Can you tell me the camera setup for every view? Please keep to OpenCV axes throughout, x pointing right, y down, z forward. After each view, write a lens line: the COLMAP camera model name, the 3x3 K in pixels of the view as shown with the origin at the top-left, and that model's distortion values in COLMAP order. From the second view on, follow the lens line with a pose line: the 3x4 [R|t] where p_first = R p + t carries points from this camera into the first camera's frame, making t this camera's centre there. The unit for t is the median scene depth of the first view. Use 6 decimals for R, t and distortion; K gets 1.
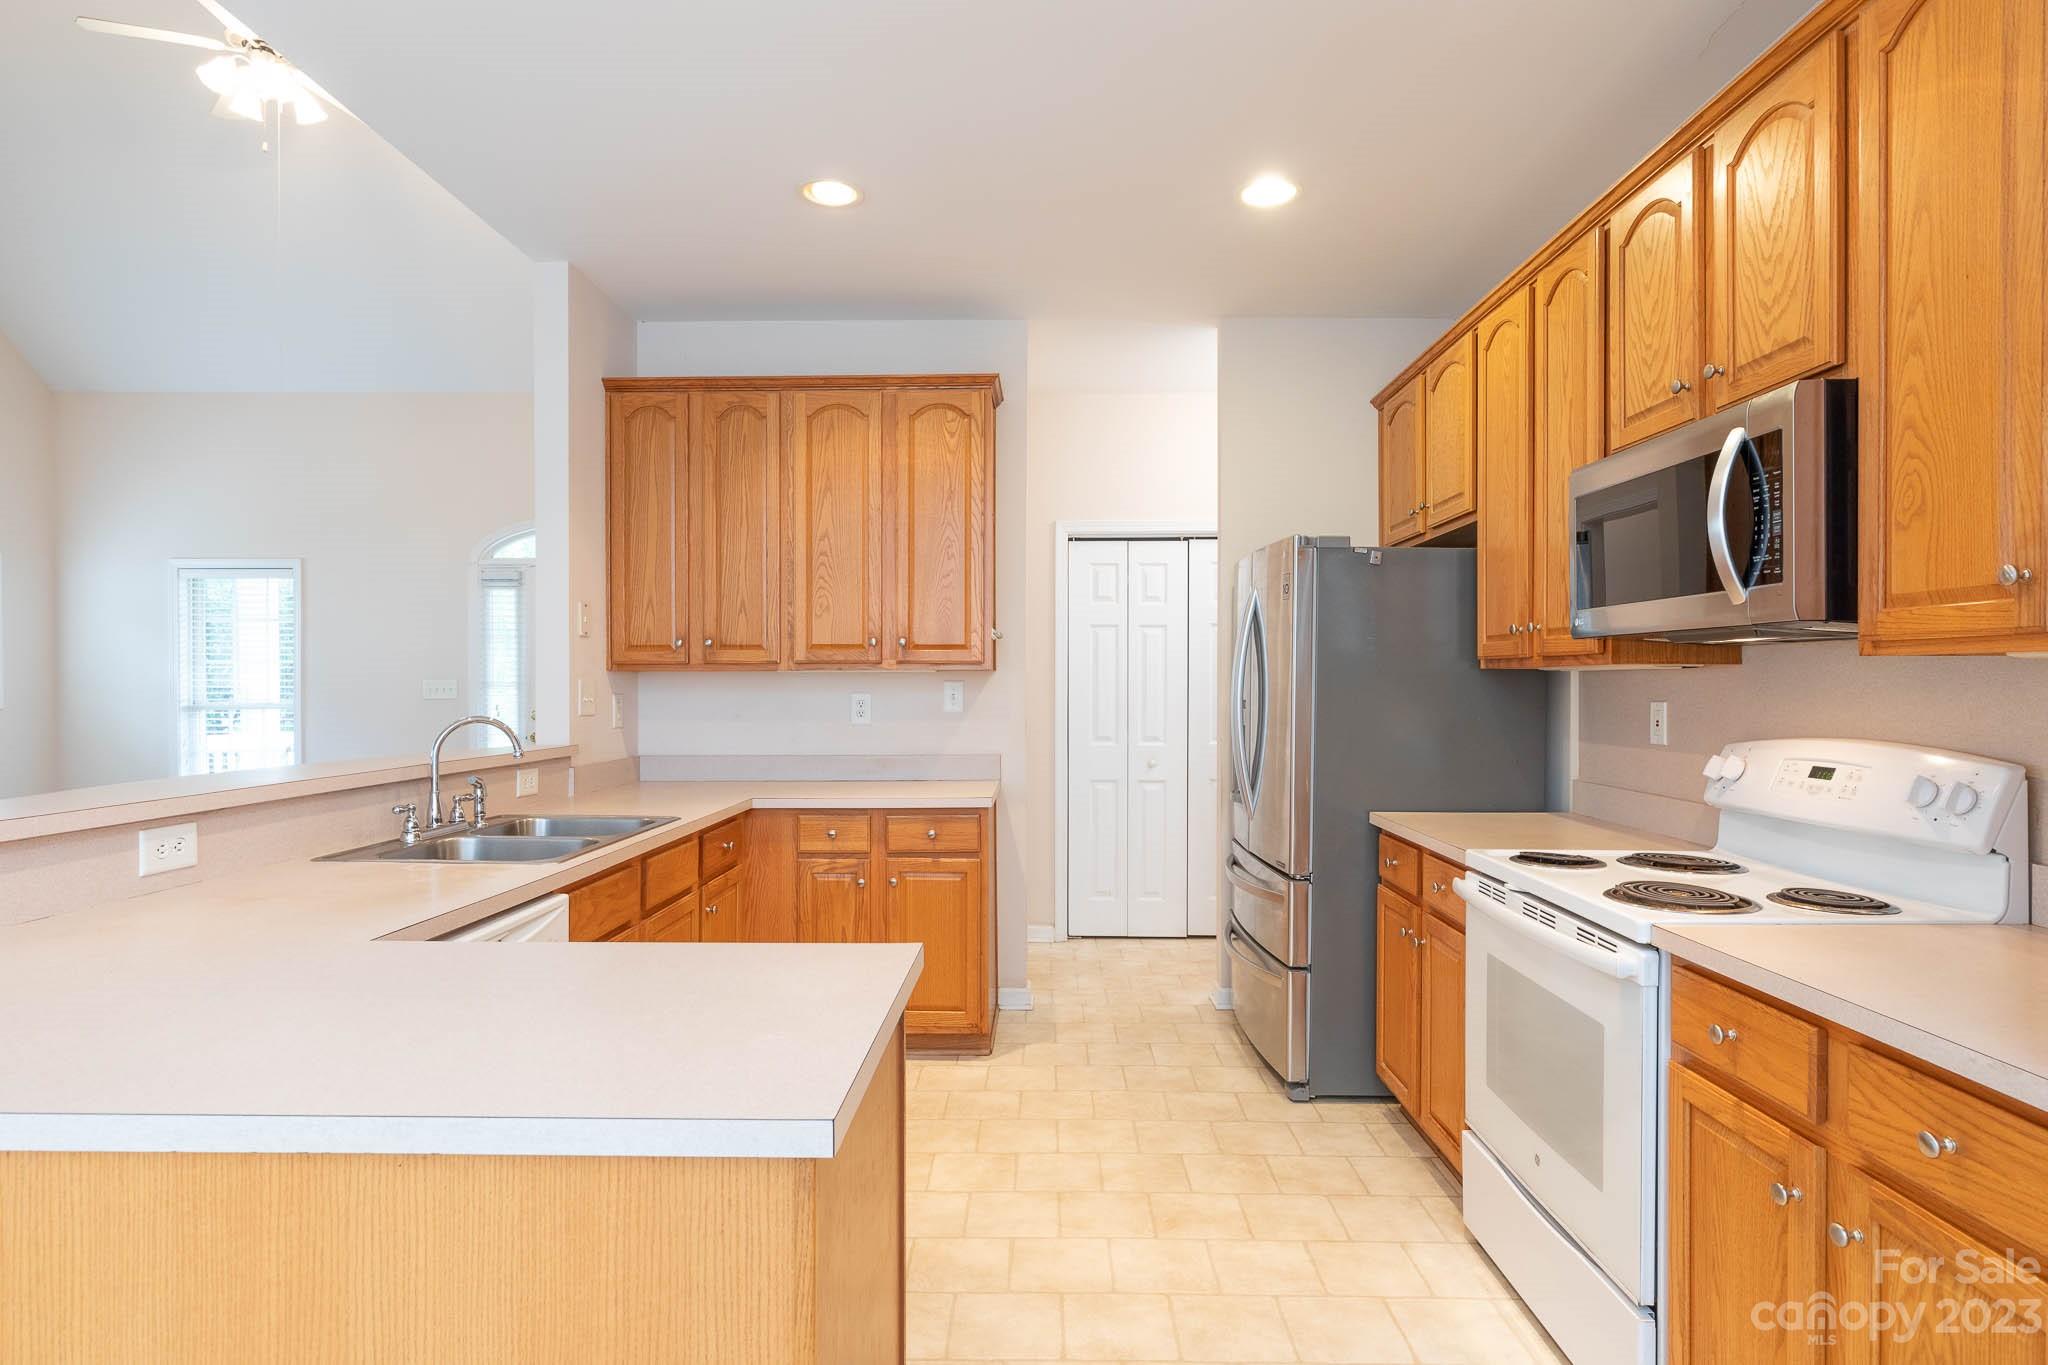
lens RADIAL K [[1077.9, 0, 1016.8], [0, 1077.9, 686.8], [0, 0, 1]] dist [0.004544, -0.000420]
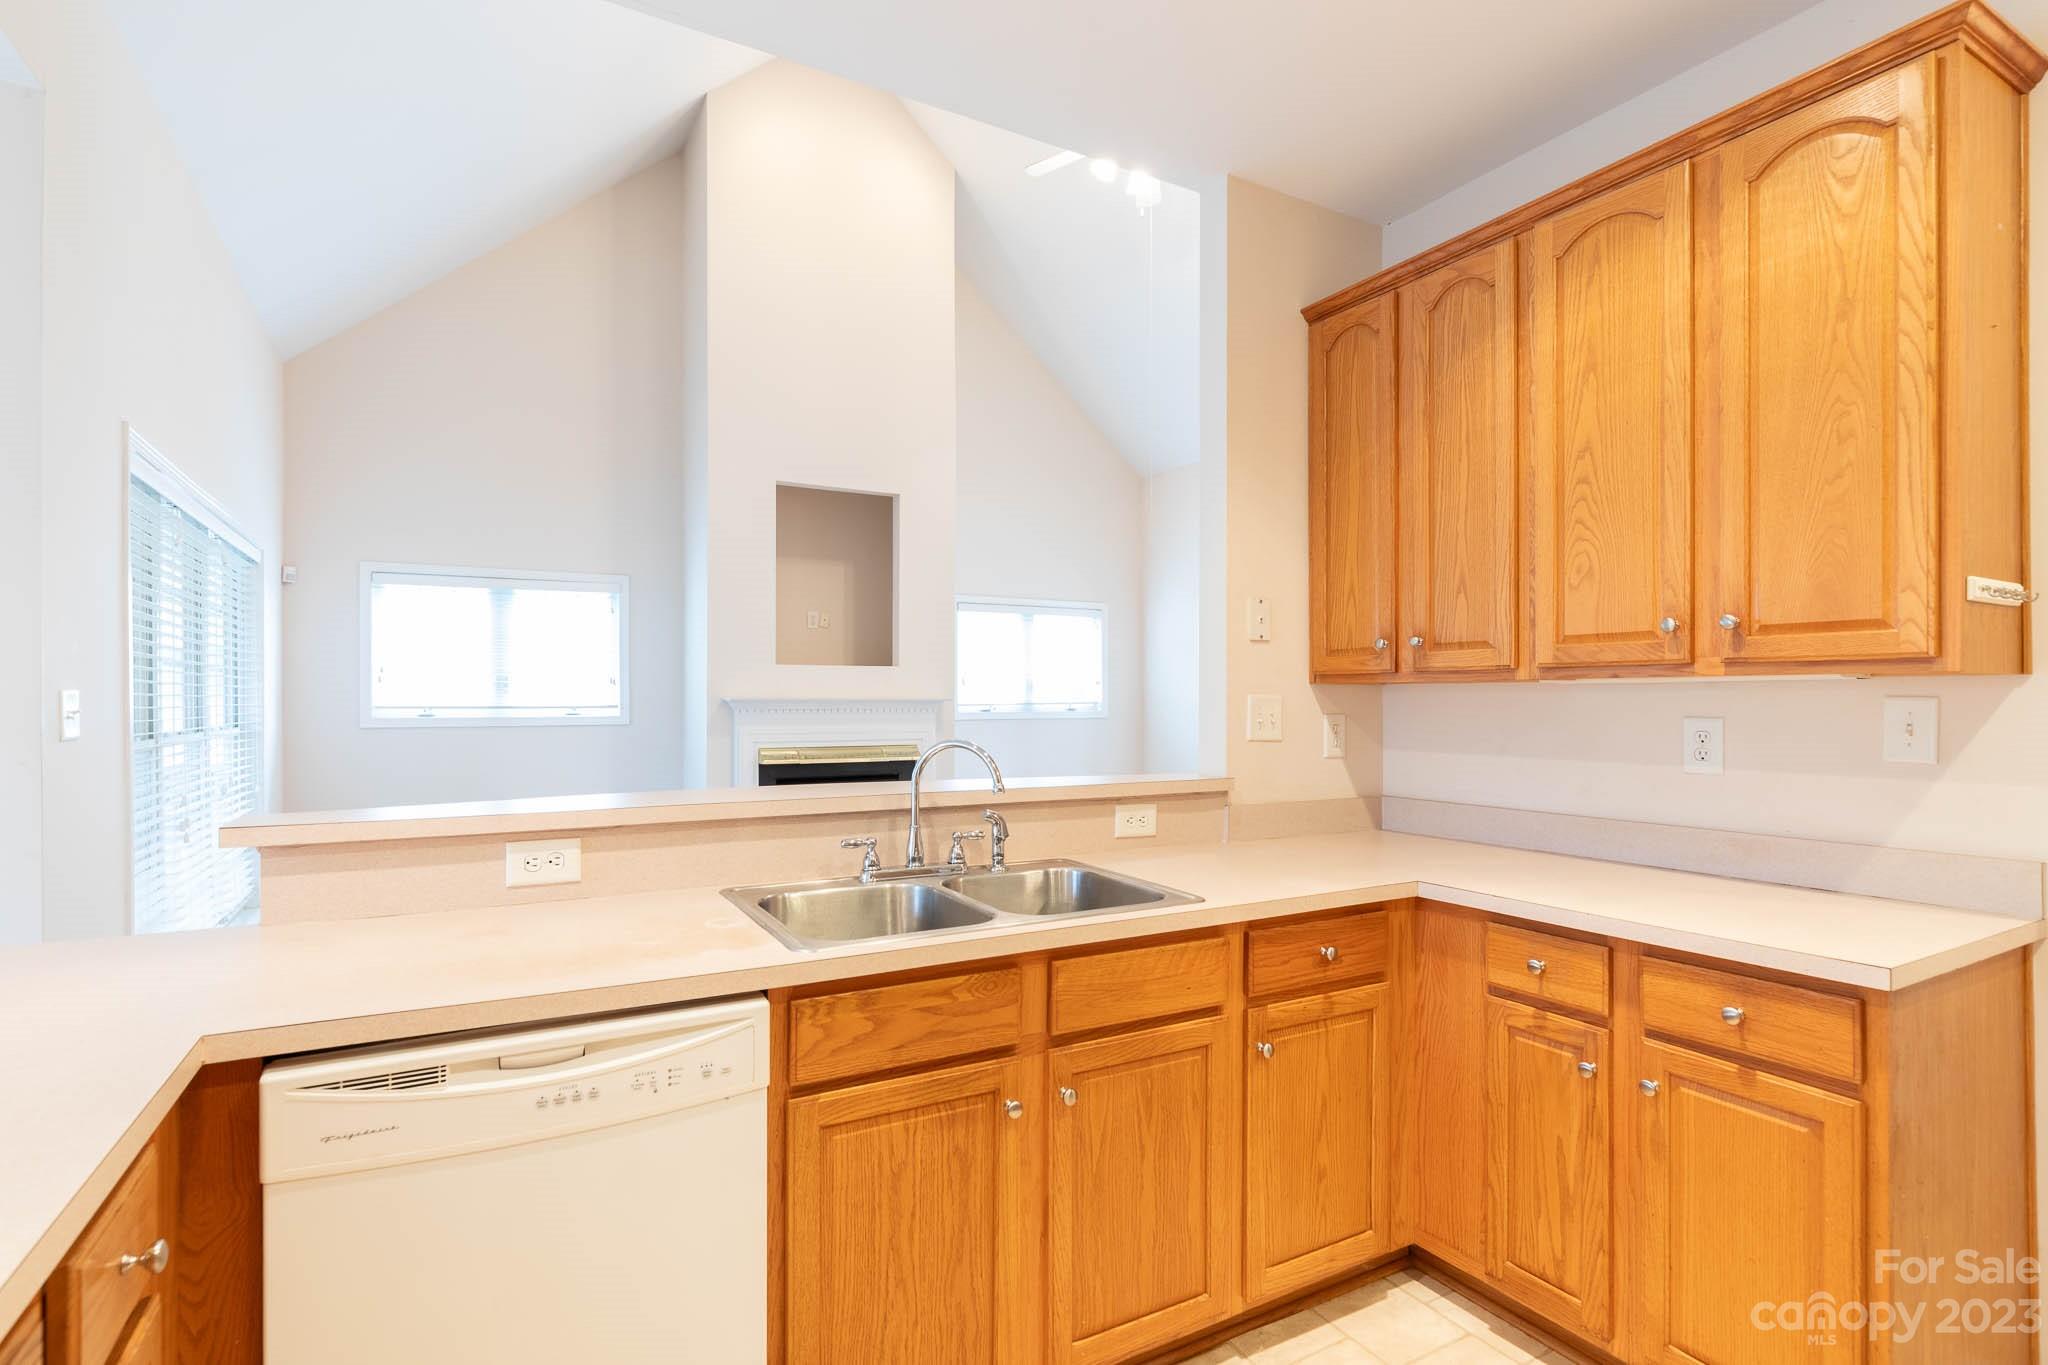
lens RADIAL K [[981.9, 0, 1031.8], [0, 981.9, 695.4], [0, 0, 1]] dist [-0.003630, -0.001170]
pose [[0.514640, -0.000296, -0.857407, 0.124868], [-0.004553, 0.999985, -0.003077, -0.003494], [0.857394, 0.005487, 0.514631, 0.470257]]
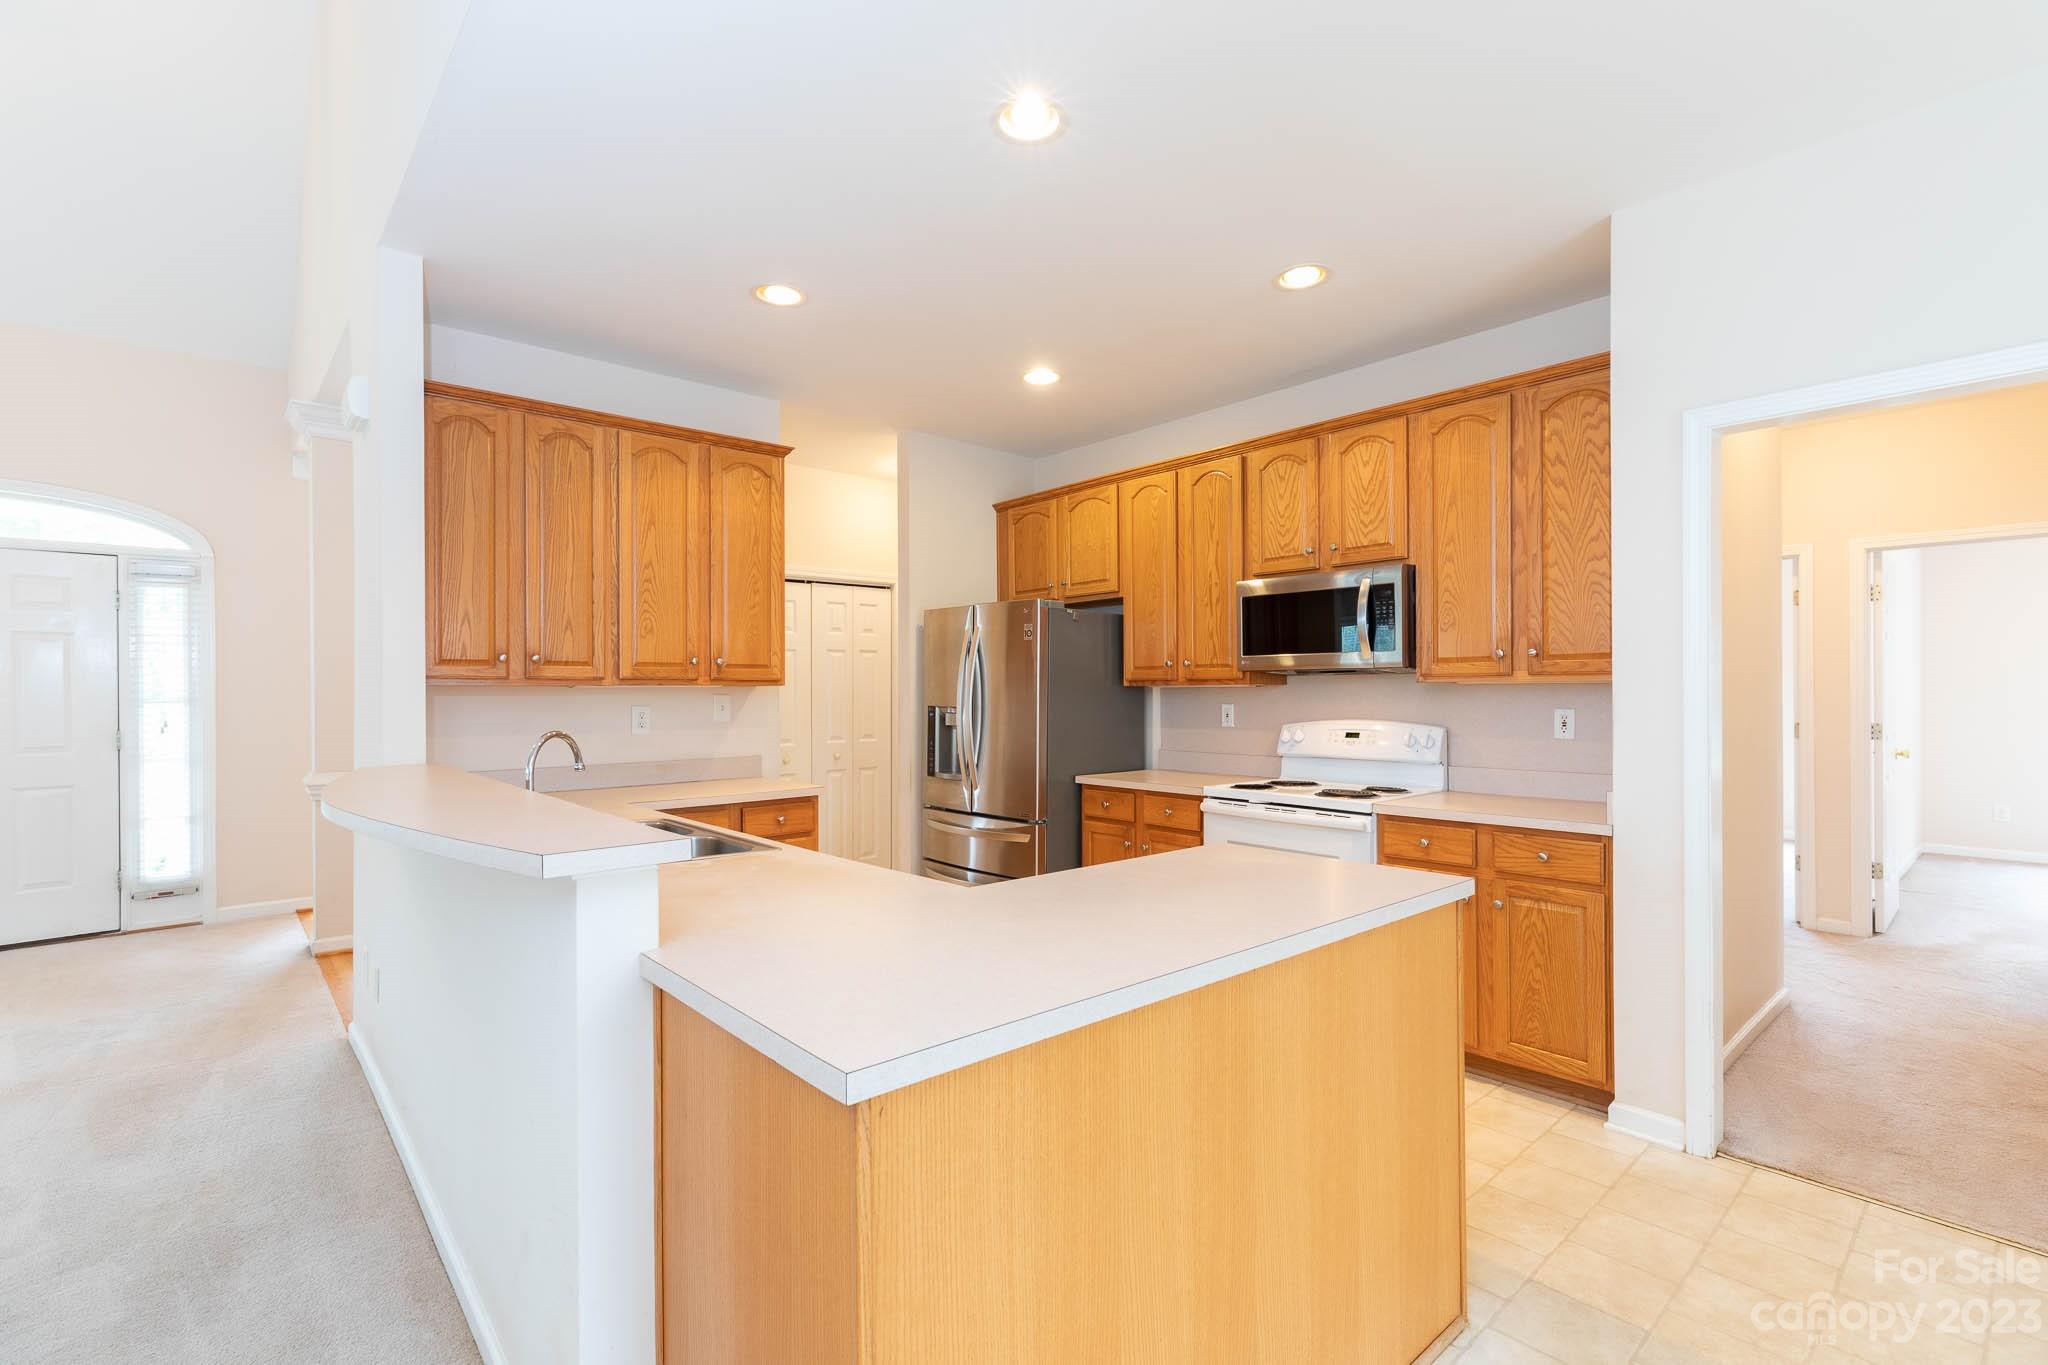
lens RADIAL K [[925.9, 0, 1021.2], [0, 925.9, 689.4], [0, 0, 1]] dist [0.010623, -0.000151]
pose [[0.740138, -0.000846, 0.672455, -0.539516], [0.006967, 0.999955, -0.006409, -0.002798], [-0.672419, 0.009428, 0.740111, 0.034870]]
